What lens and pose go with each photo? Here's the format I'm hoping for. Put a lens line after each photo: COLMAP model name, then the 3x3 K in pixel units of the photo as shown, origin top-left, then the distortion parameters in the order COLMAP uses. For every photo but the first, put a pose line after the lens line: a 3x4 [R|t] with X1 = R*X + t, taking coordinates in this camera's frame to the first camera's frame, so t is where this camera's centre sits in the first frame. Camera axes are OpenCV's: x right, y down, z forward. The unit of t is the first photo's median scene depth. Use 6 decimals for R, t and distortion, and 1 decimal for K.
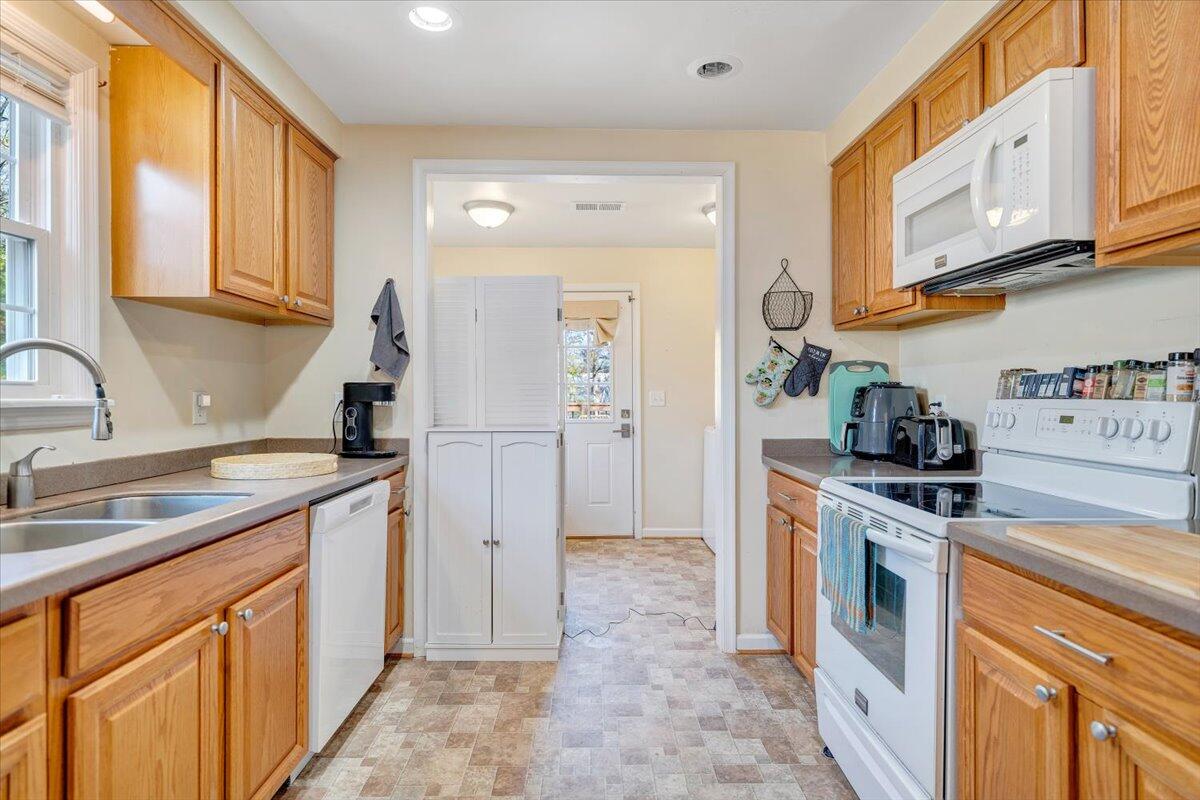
lens RADIAL K [[803.9, 0, 600.0], [0, 803.9, 400.0], [0, 0, 1]] dist [0.006874, 0.001396]
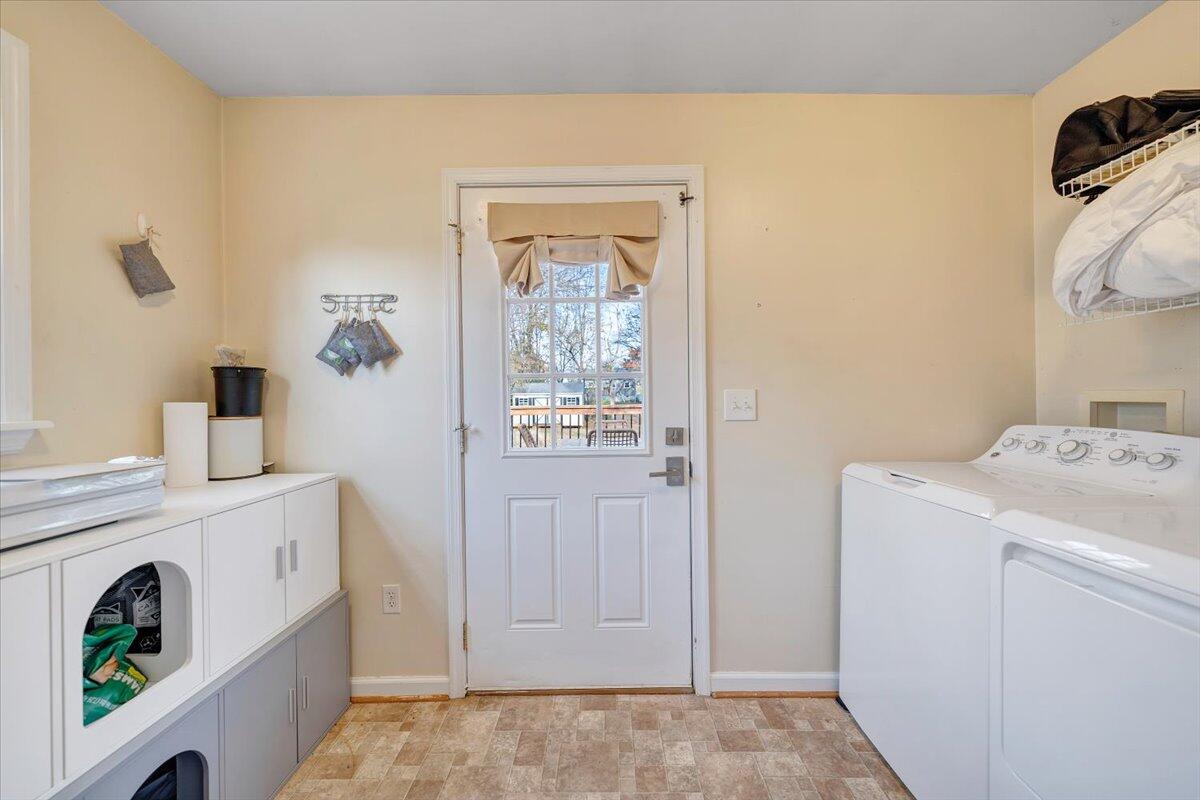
lens RADIAL K [[446.1, 0, 601.3], [0, 446.1, 391.8], [0, 0, 1]] dist [0.001224, 0.000088]
pose [[0.999852, -0.005743, -0.016211, -0.007944], [0.005572, 0.999929, -0.010567, -0.007324], [0.016271, 0.010476, 0.999813, 0.728250]]
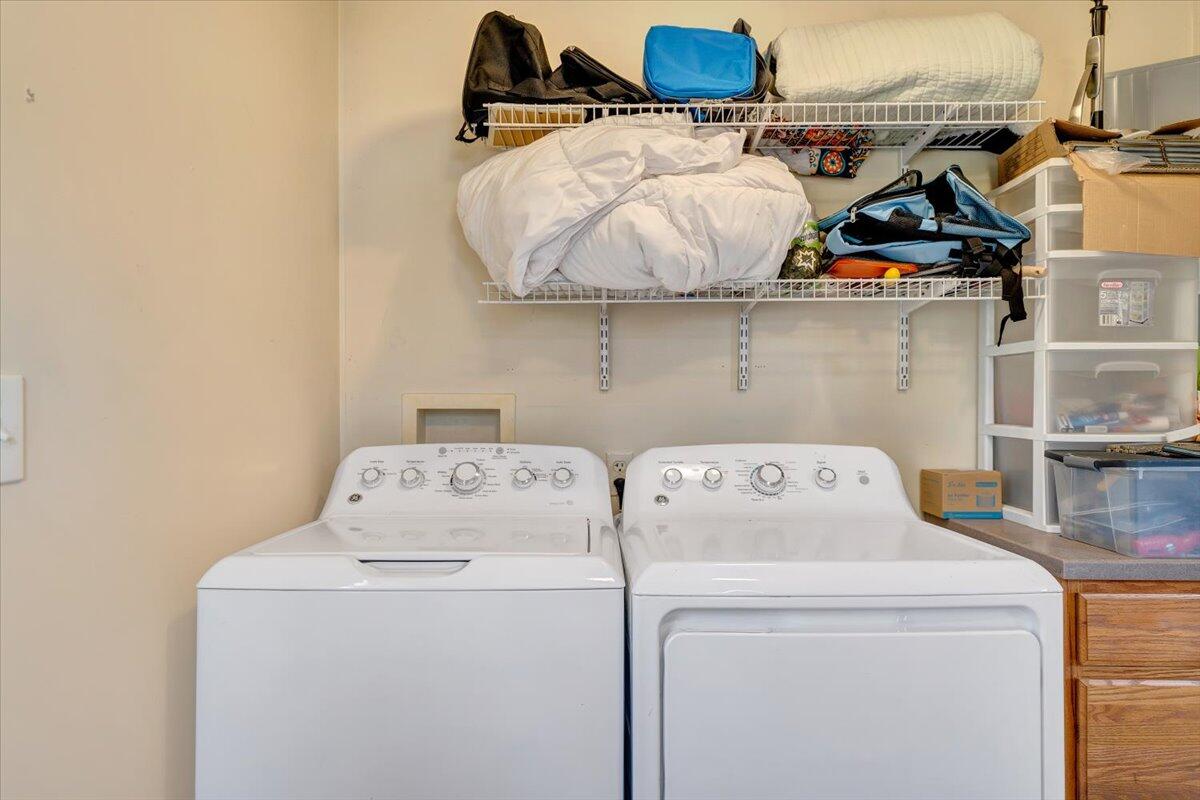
lens RADIAL K [[803.9, 0, 600.0], [0, 803.9, 400.0], [0, 0, 1]] dist [0.006874, 0.001396]
pose [[0.031181, -0.001760, 0.999512, -0.063407], [-0.000097, 0.999998, 0.001764, -0.007218], [-0.999514, -0.000152, 0.031181, 0.894592]]
